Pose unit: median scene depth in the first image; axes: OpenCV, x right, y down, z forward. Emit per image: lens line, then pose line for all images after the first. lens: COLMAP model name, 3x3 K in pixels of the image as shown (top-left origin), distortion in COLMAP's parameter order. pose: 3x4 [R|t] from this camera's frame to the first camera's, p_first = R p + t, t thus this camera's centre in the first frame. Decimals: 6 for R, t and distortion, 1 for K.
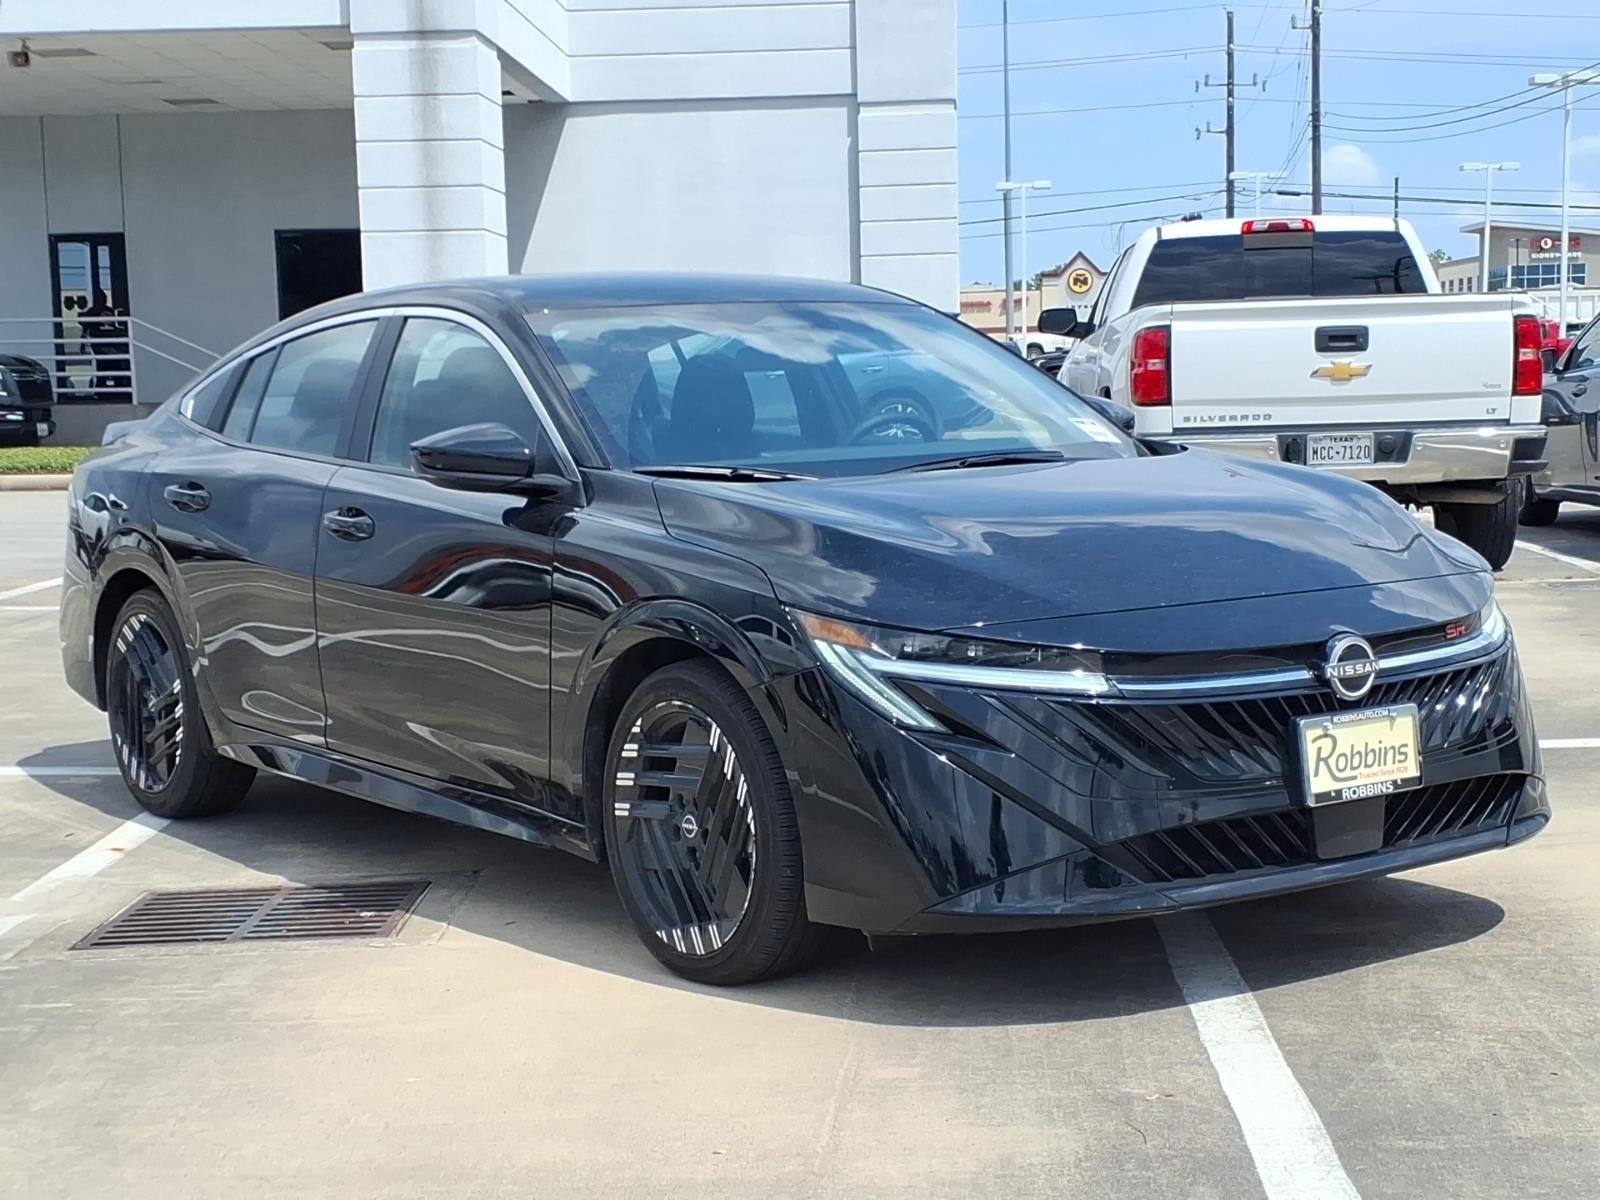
lens RADIAL K [[2520.7, 0, 768.0], [0, 2520.7, 602.3], [0, 0, 1]] dist [0.274433, -0.947514]
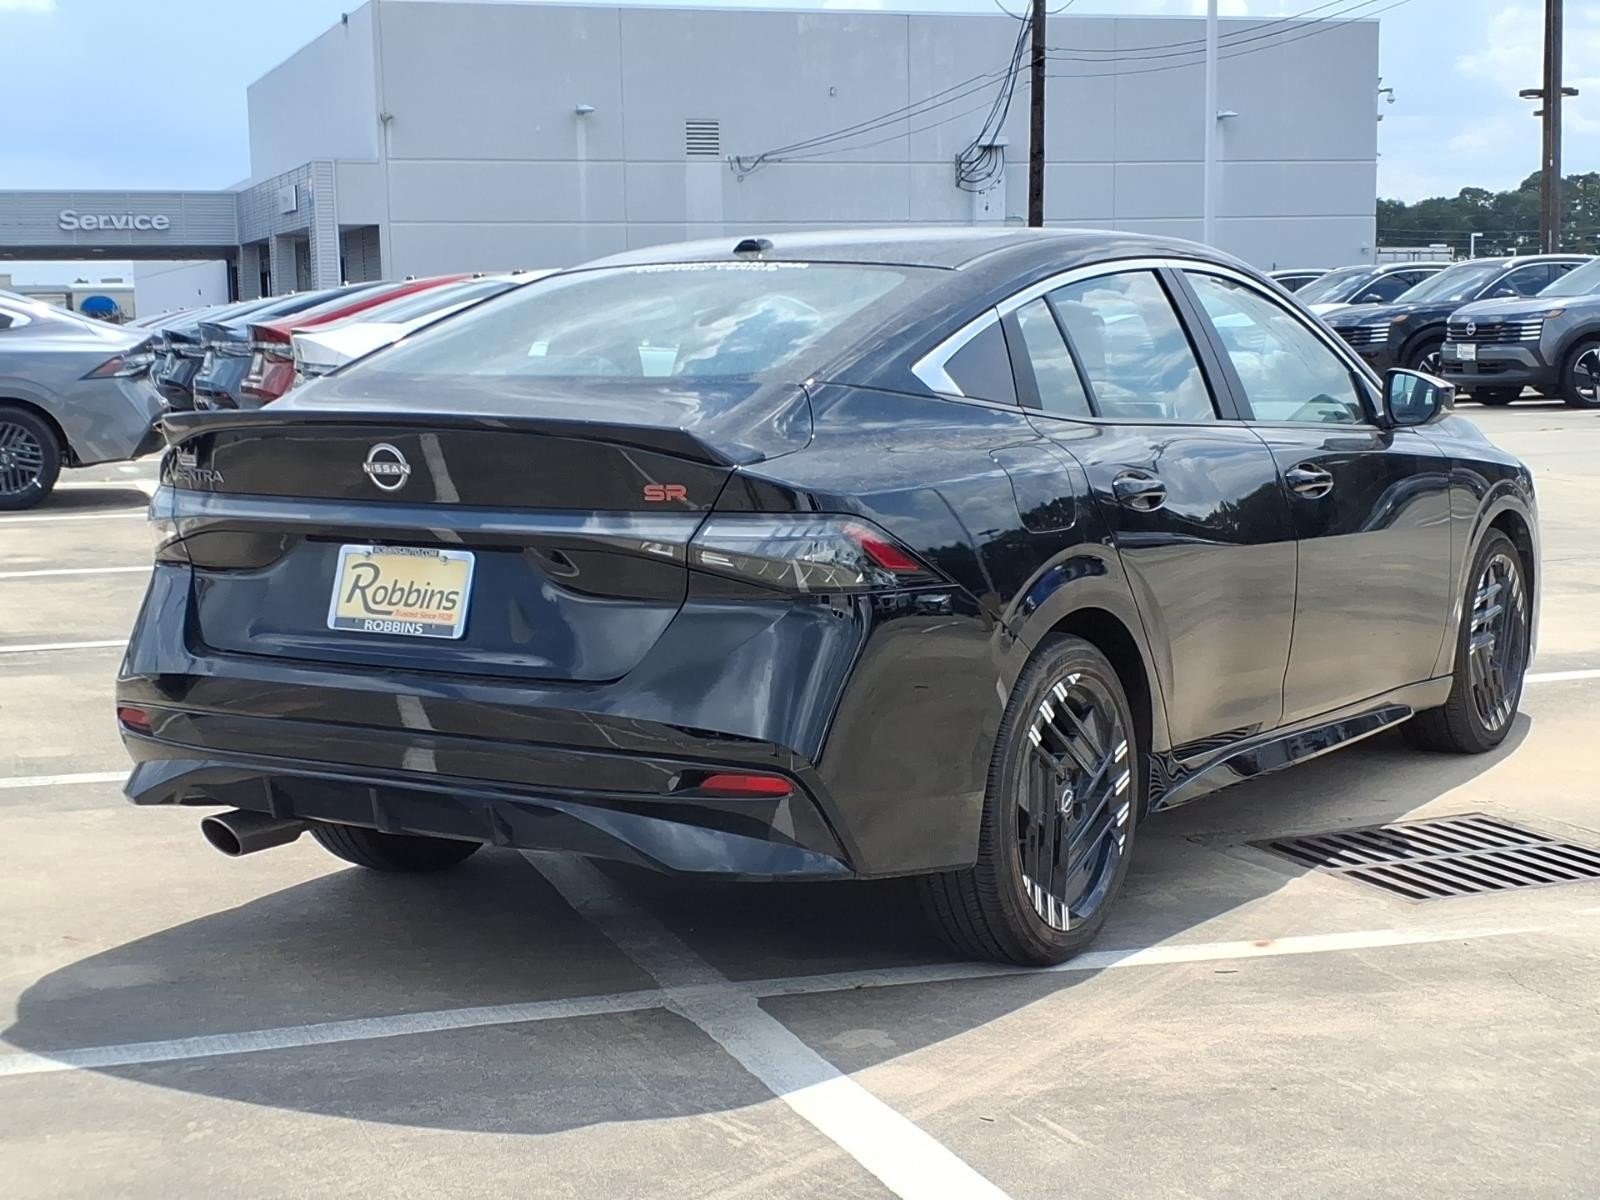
lens RADIAL K [[2520.7, 0, 768.0], [0, 2520.7, 602.3], [0, 0, 1]] dist [0.274433, -0.947514]
pose [[-0.381075, -0.068049, 0.922036, -1.190249], [0.107508, 0.987261, 0.117296, -0.146587], [-0.918272, 0.143825, -0.368905, 1.863260]]
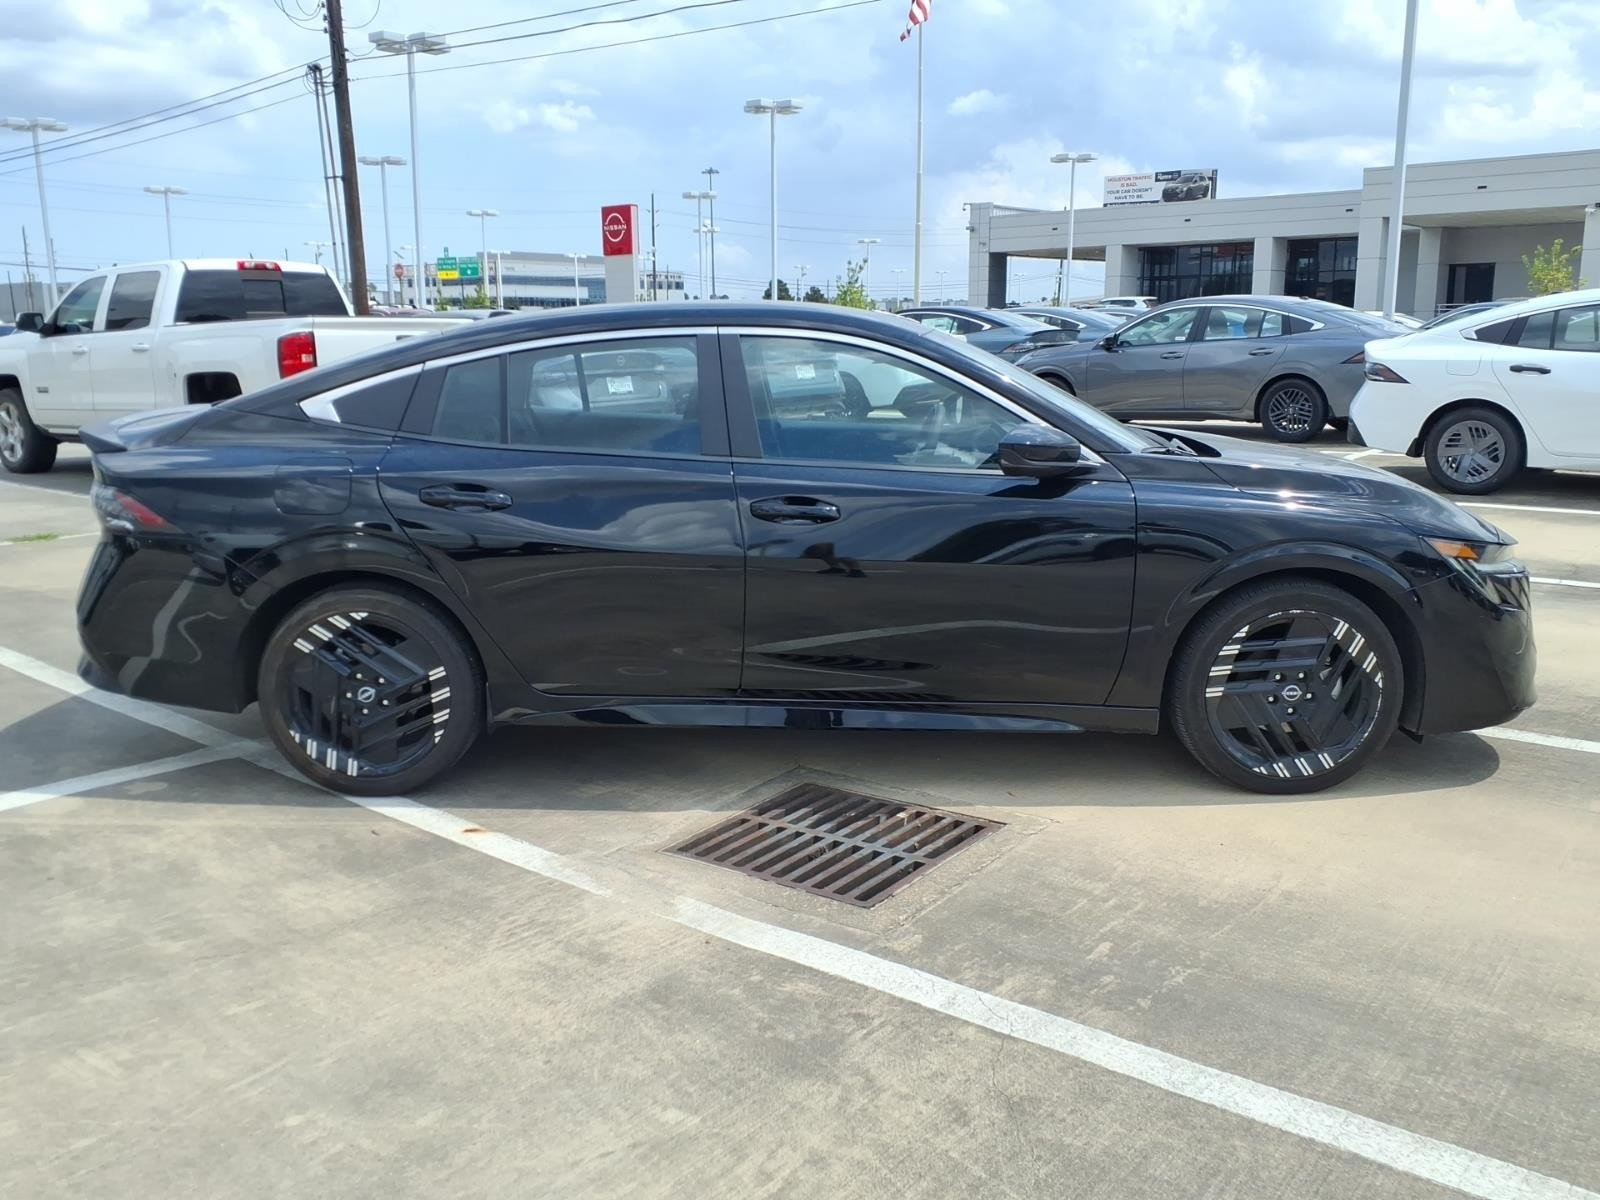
lens RADIAL K [[1359.9, 0, 730.1], [0, 1359.9, 594.3], [0, 0, 1]] dist [0.031819, -0.011677]
pose [[0.602345, -0.132228, 0.787208, -0.831547], [0.064715, 0.991028, 0.116946, -0.081836], [-0.795608, -0.019498, 0.605498, 0.757403]]
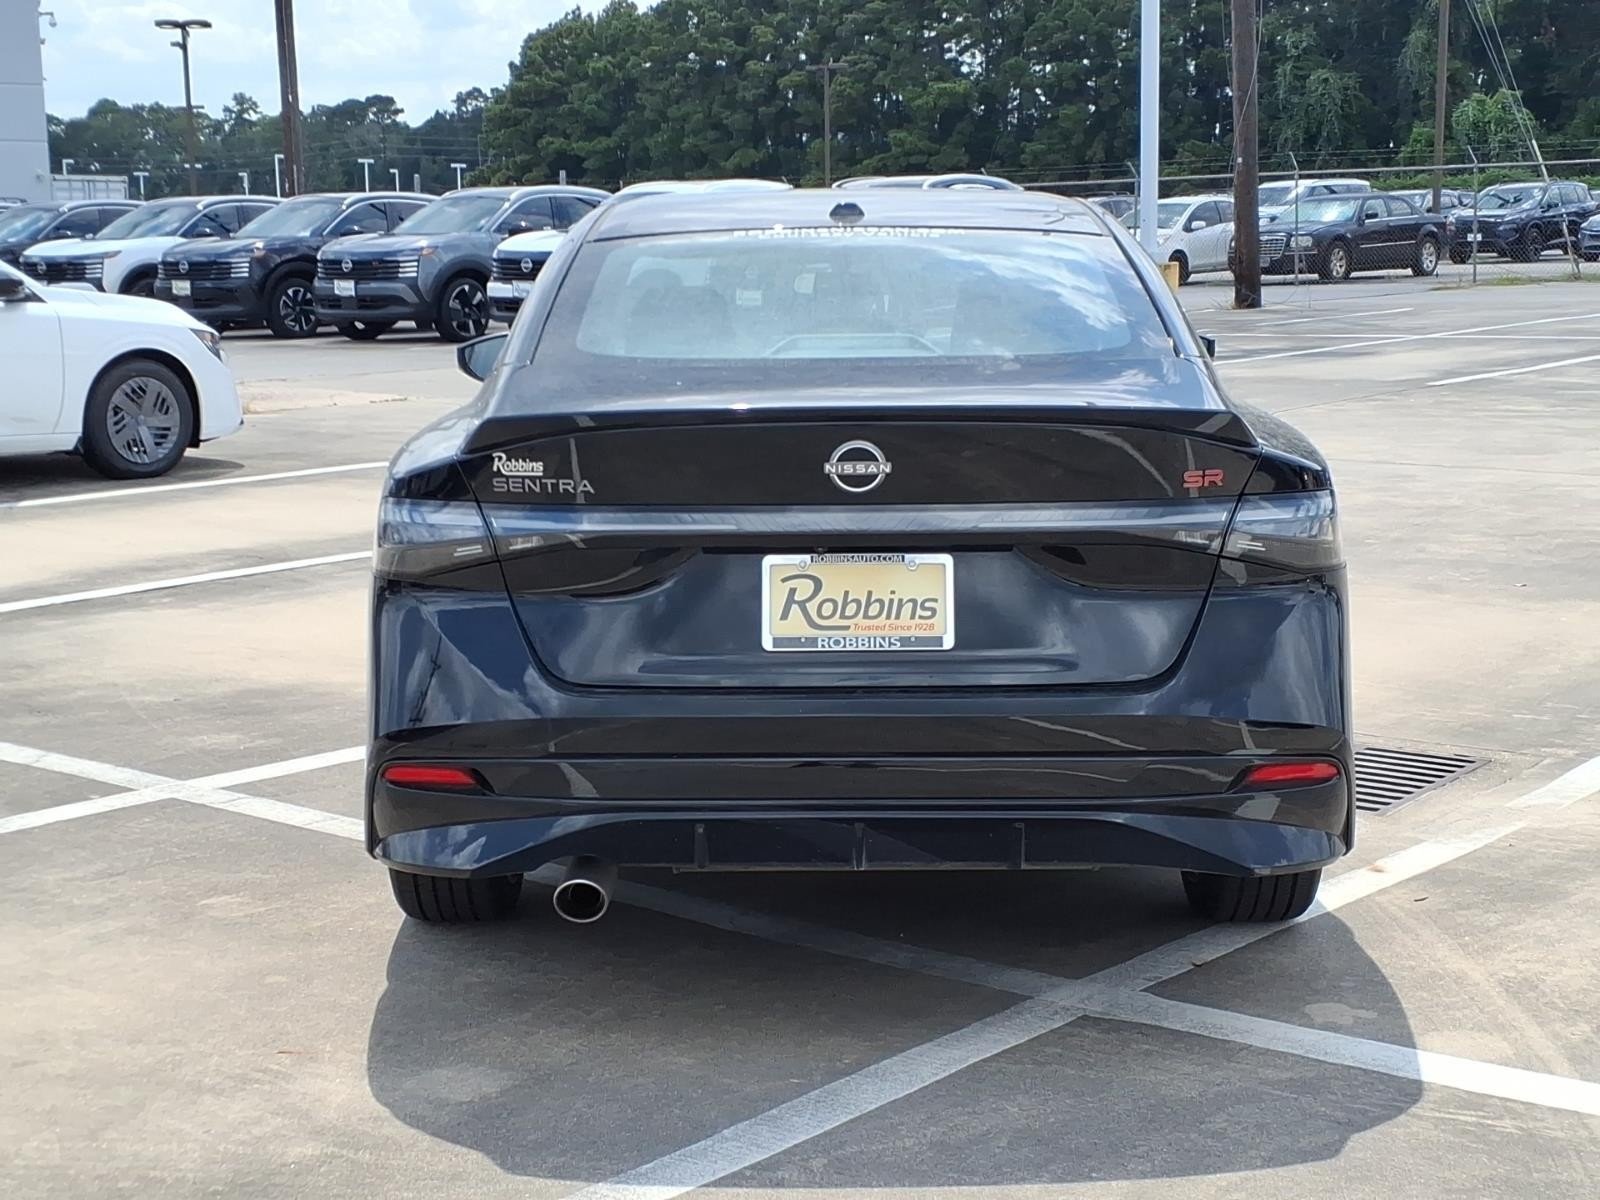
lens RADIAL K [[2520.7, 0, 768.0], [0, 2520.7, 602.3], [0, 0, 1]] dist [0.274433, -0.947514]
pose [[-0.809823, -0.044687, 0.584970, -0.759419], [0.091593, 0.975238, 0.201301, -0.225145], [-0.579480, 0.216597, -0.785677, 2.305405]]
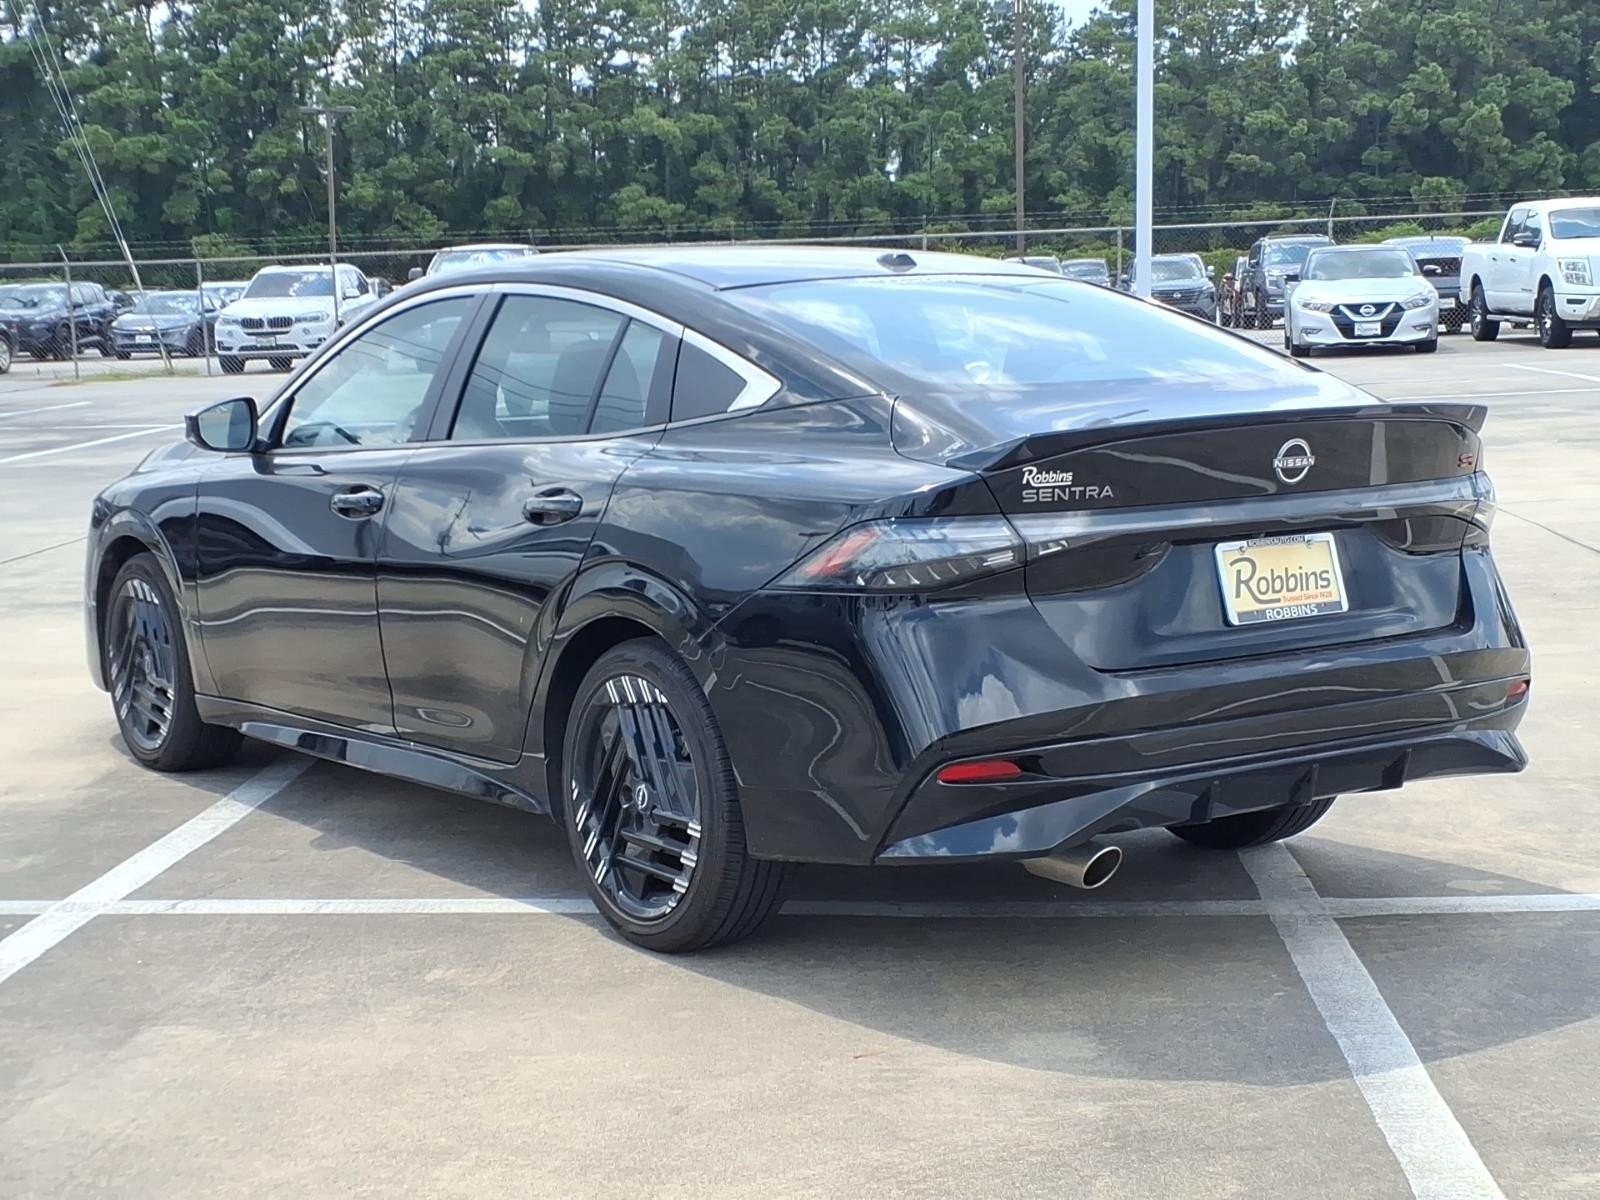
lens RADIAL K [[2520.7, 0, 768.0], [0, 2520.7, 602.3], [0, 0, 1]] dist [0.274433, -0.947514]
pose [[-0.998406, 0.056097, 0.006255, -0.118713], [0.056165, 0.976347, 0.208787, -0.261304], [0.005606, 0.208806, -0.977941, 2.590107]]
